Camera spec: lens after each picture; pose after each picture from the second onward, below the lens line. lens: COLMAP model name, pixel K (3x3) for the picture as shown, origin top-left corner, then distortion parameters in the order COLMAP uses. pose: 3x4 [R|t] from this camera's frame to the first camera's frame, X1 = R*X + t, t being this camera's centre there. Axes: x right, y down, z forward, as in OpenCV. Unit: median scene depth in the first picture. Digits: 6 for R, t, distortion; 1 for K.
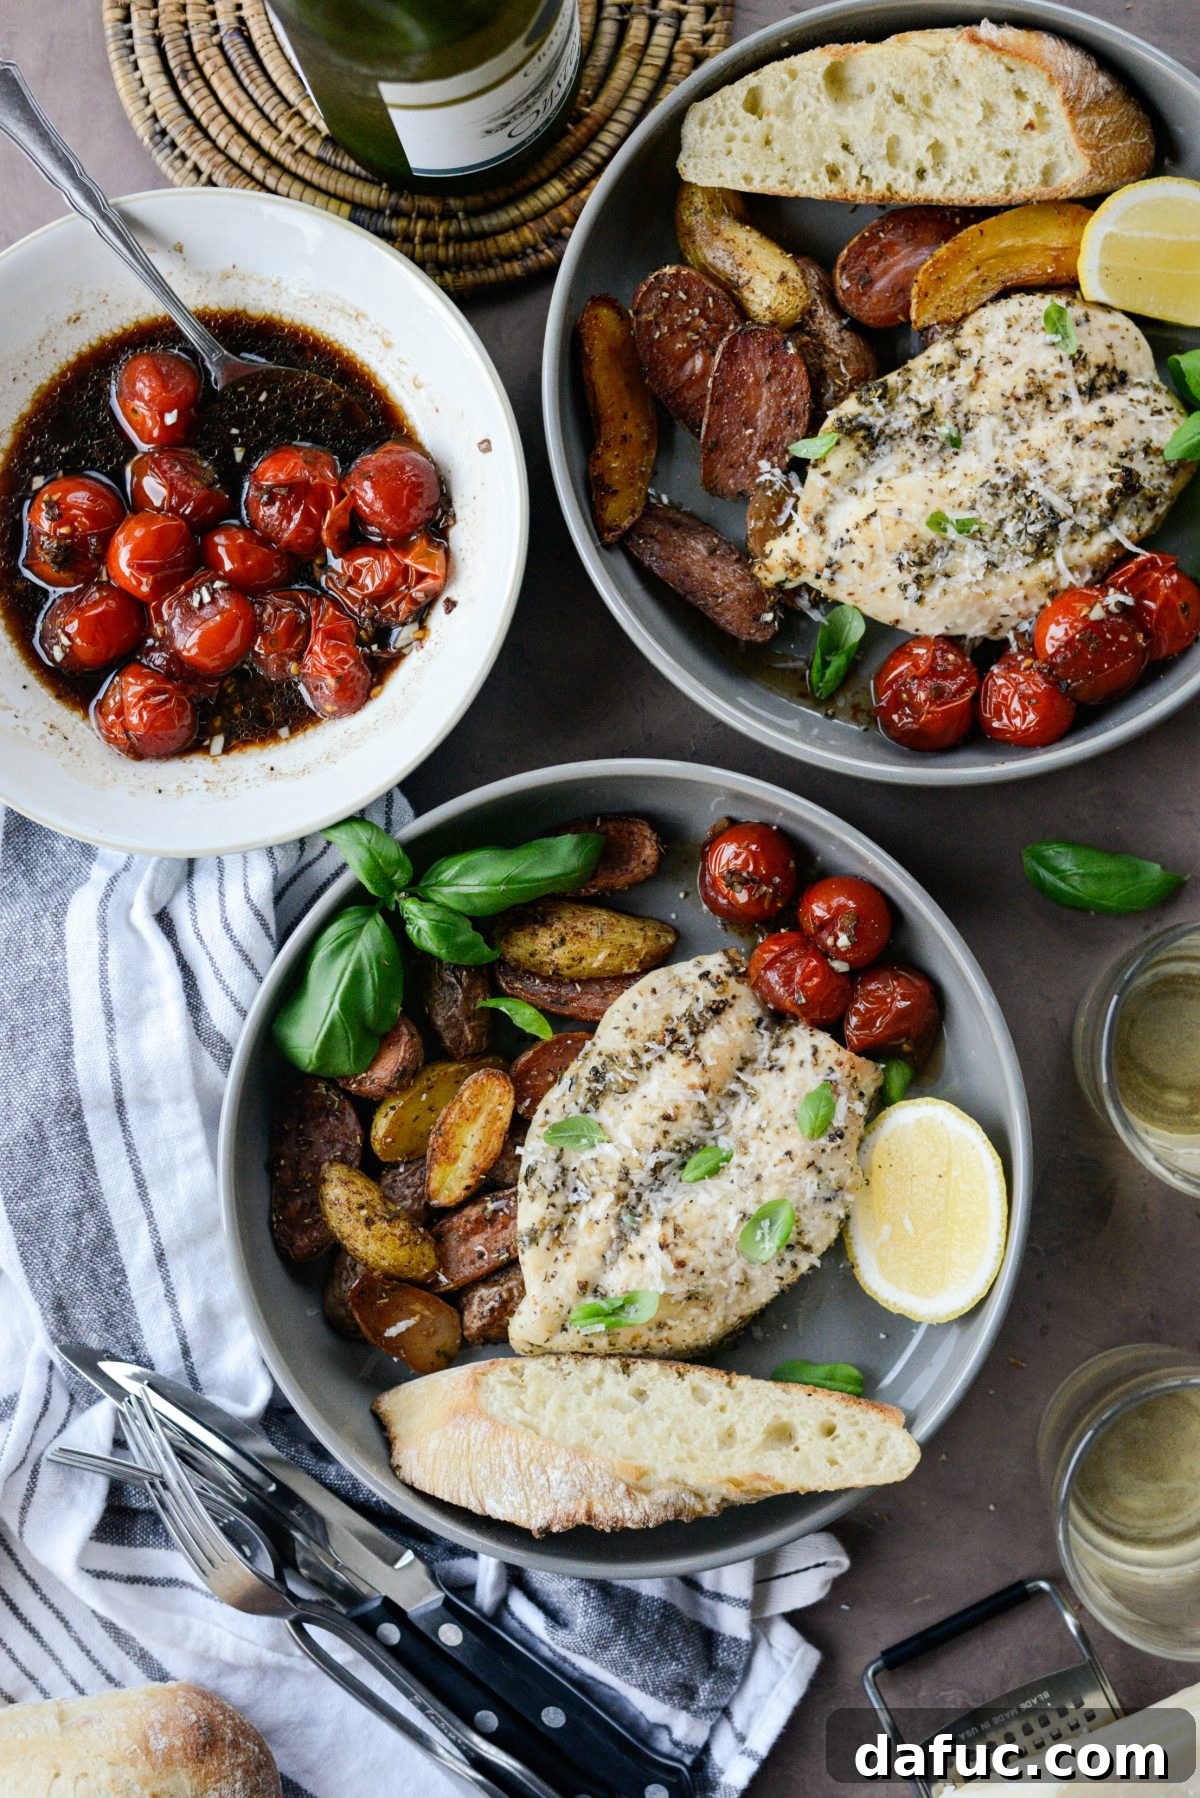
lens RADIAL K [[3140.9, 0, 601.5], [0, 3140.9, 902.9], [0, 0, 1]] dist [-0.142208, 0.000000]
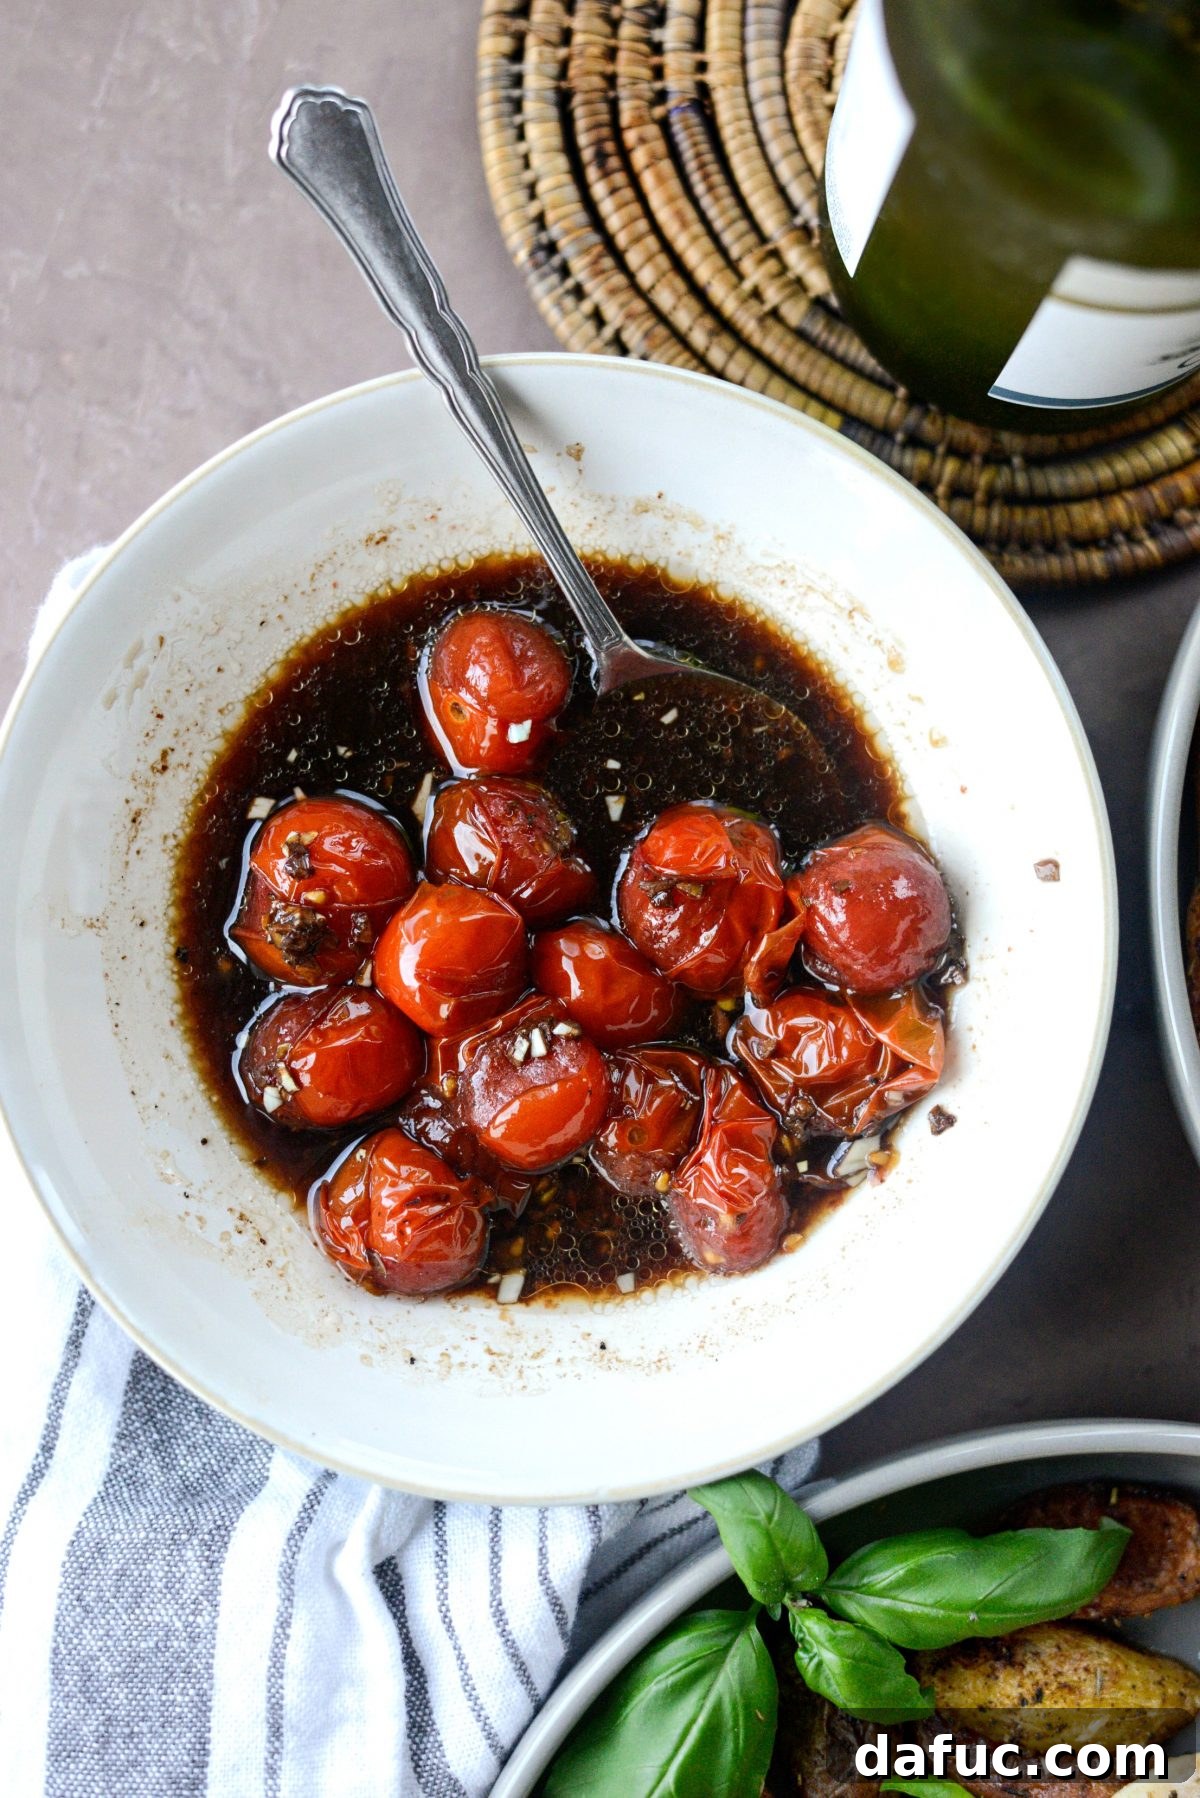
lens RADIAL K [[3140.9, 0, 602.6], [0, 3140.9, 890.4], [0, 0, 1]] dist [-0.142208, 0.000000]
pose [[0.988612, 0.148071, 0.026842, -0.133697], [-0.147185, 0.988578, -0.032413, -0.108757], [-0.031334, 0.028093, 0.999114, 0.404253]]
